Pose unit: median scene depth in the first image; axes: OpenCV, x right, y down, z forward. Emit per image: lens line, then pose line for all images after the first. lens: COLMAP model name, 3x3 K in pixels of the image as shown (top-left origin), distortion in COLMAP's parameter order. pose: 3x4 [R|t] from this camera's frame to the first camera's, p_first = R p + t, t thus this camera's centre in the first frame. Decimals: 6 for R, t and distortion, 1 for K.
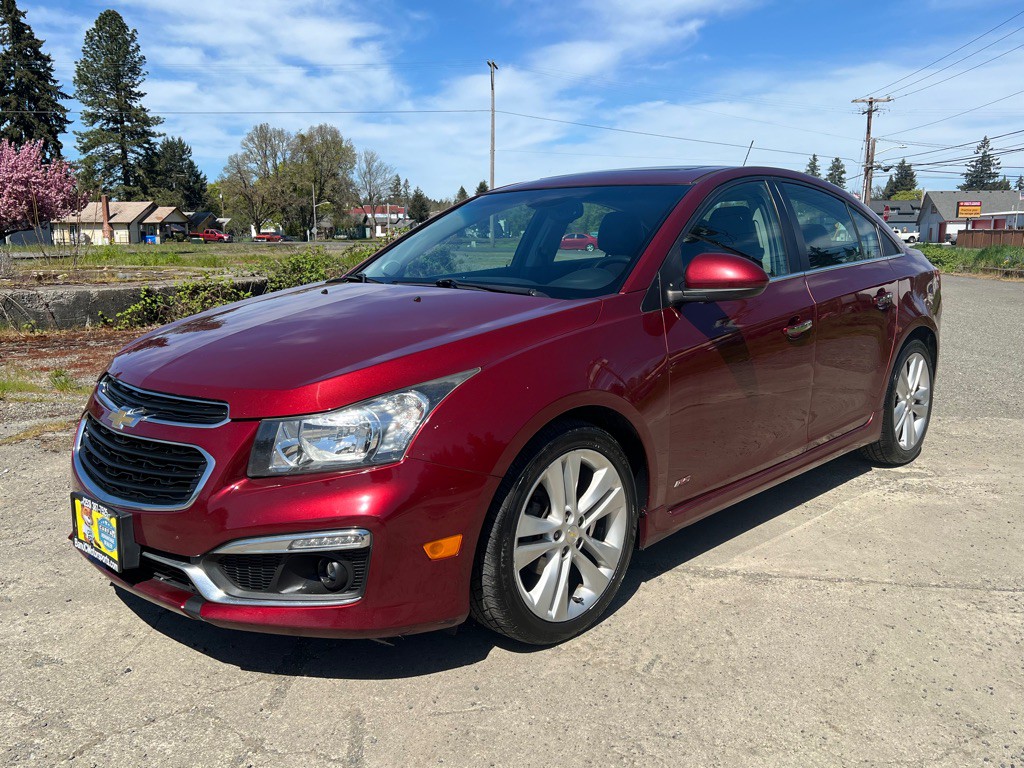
lens RADIAL K [[871.3, 0, 518.5], [0, 871.3, 385.7], [0, 0, 1]] dist [0.047517, -0.054088]
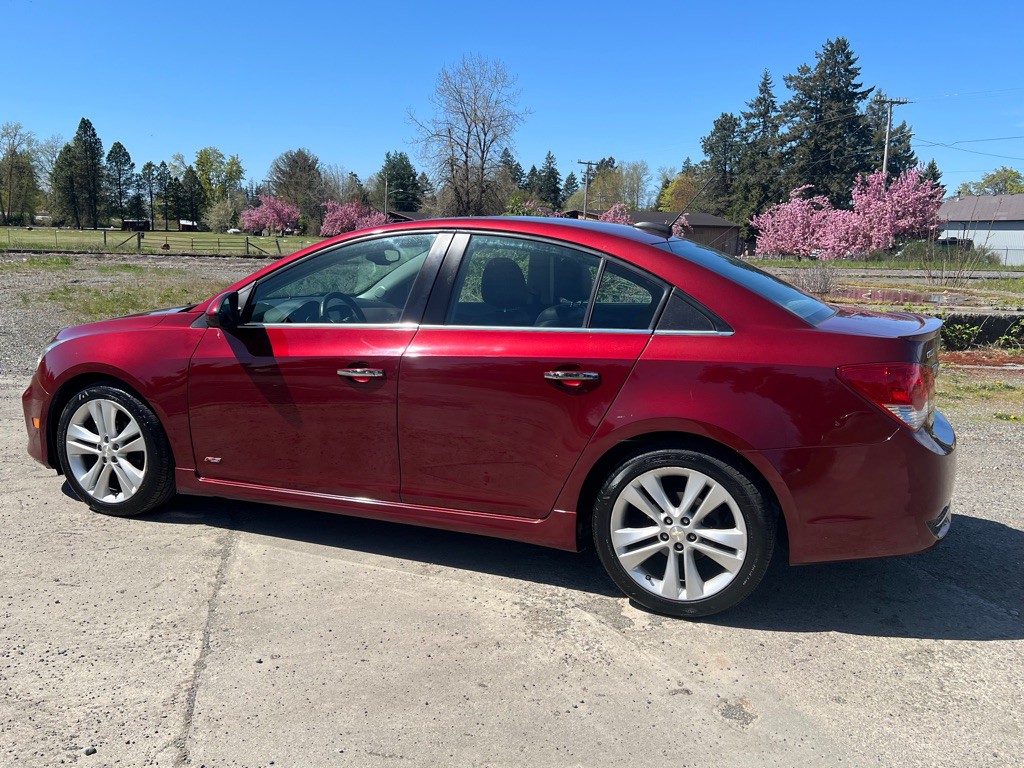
lens RADIAL K [[871.3, 0, 518.5], [0, 871.3, 385.7], [0, 0, 1]] dist [0.047517, -0.054088]
pose [[0.375660, 0.170968, -0.910851, 1.034155], [-0.187840, 0.976483, 0.105817, -0.152273], [0.907522, 0.131343, 0.398940, 0.579780]]
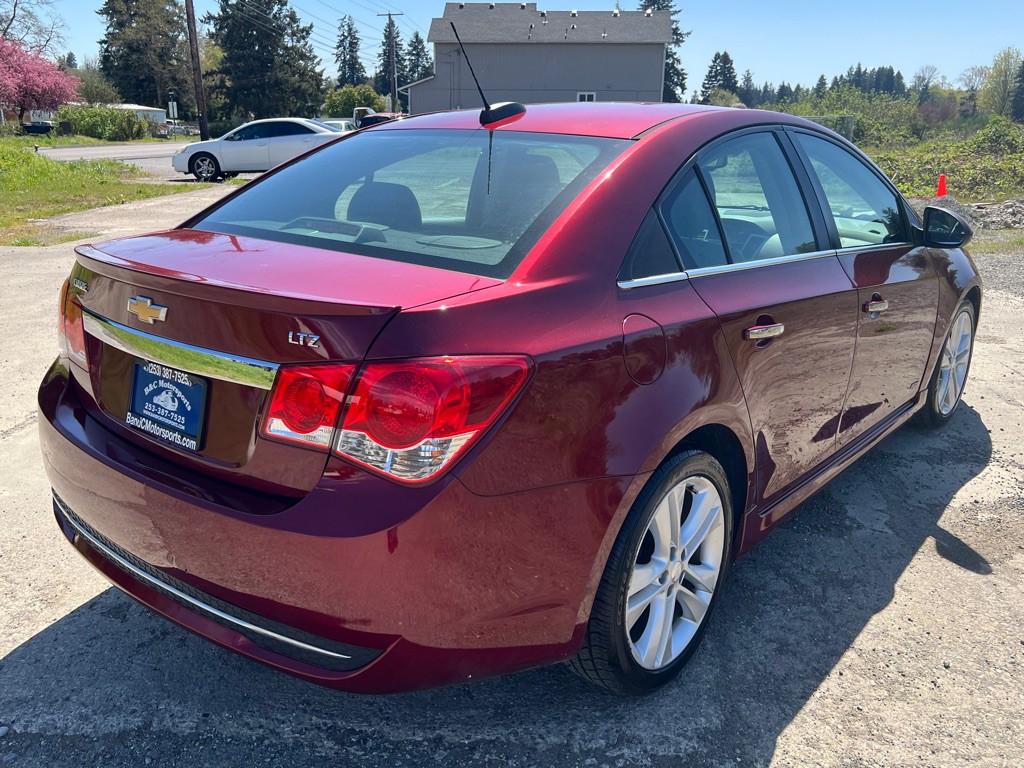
lens RADIAL K [[879.6, 0, 508.9], [0, 879.6, 398.5], [0, 0, 1]] dist [0.010732, 0.000891]
pose [[-0.998208, 0.007282, -0.059400, 0.286159], [-0.020726, 0.889074, 0.457294, -0.341524], [0.056141, 0.457705, -0.887330, 1.659430]]
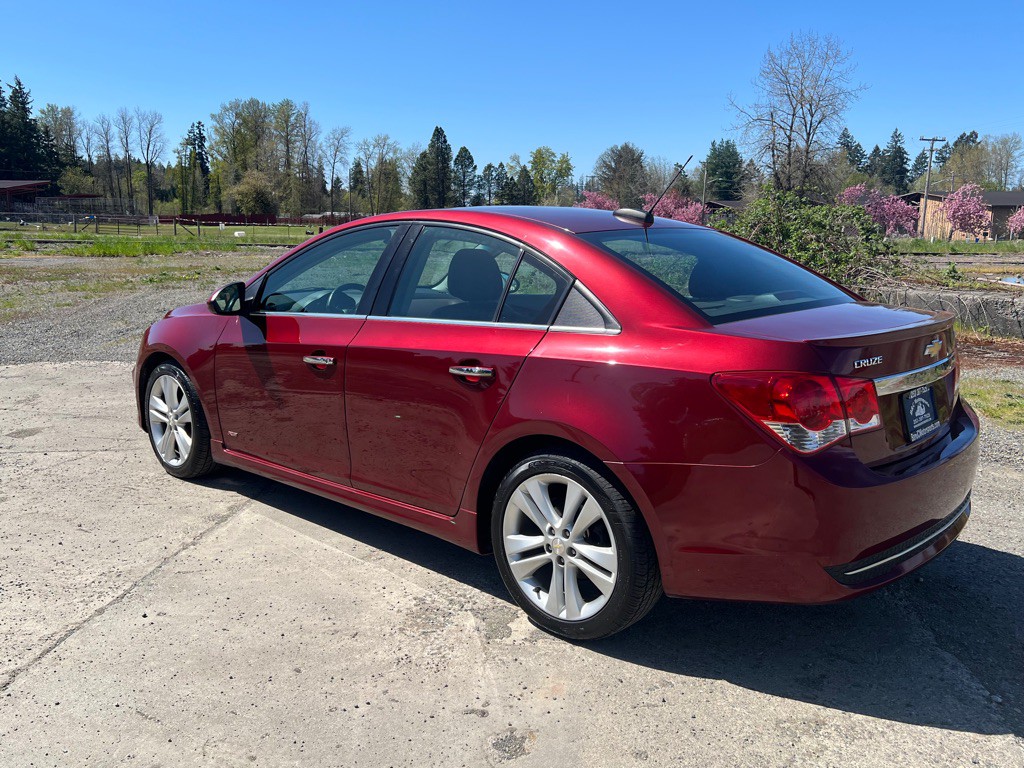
lens RADIAL K [[869.4, 0, 503.5], [0, 869.4, 382.3], [0, 0, 1]] dist [0.065840, -0.093378]
pose [[0.005325, 0.185490, -0.982632, 1.077746], [-0.178747, 0.966996, 0.181570, -0.215578], [0.983881, 0.174675, 0.038305, 0.913267]]
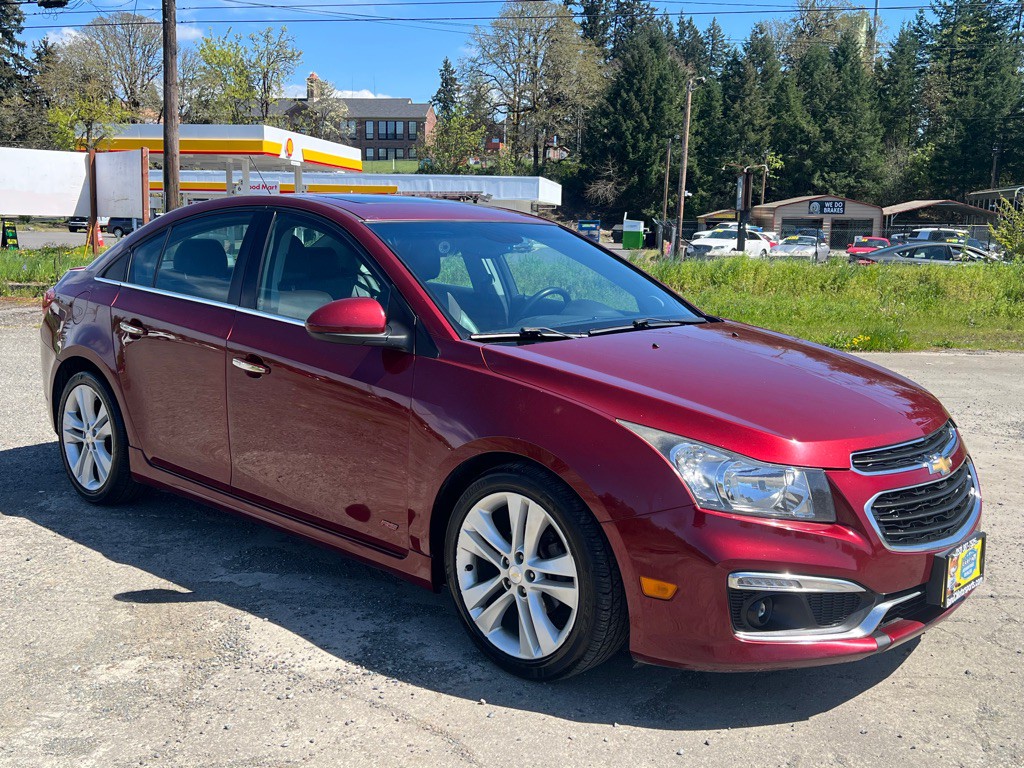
lens RADIAL K [[1021.5, 0, 508.9], [0, 1021.5, 364.1], [0, 0, 1]] dist [0.077399, -0.158802]
pose [[-0.007837, -0.135568, 0.990737, -0.909274], [0.152624, 0.978997, 0.135169, -0.181520], [-0.988253, 0.152270, 0.013019, 0.800846]]
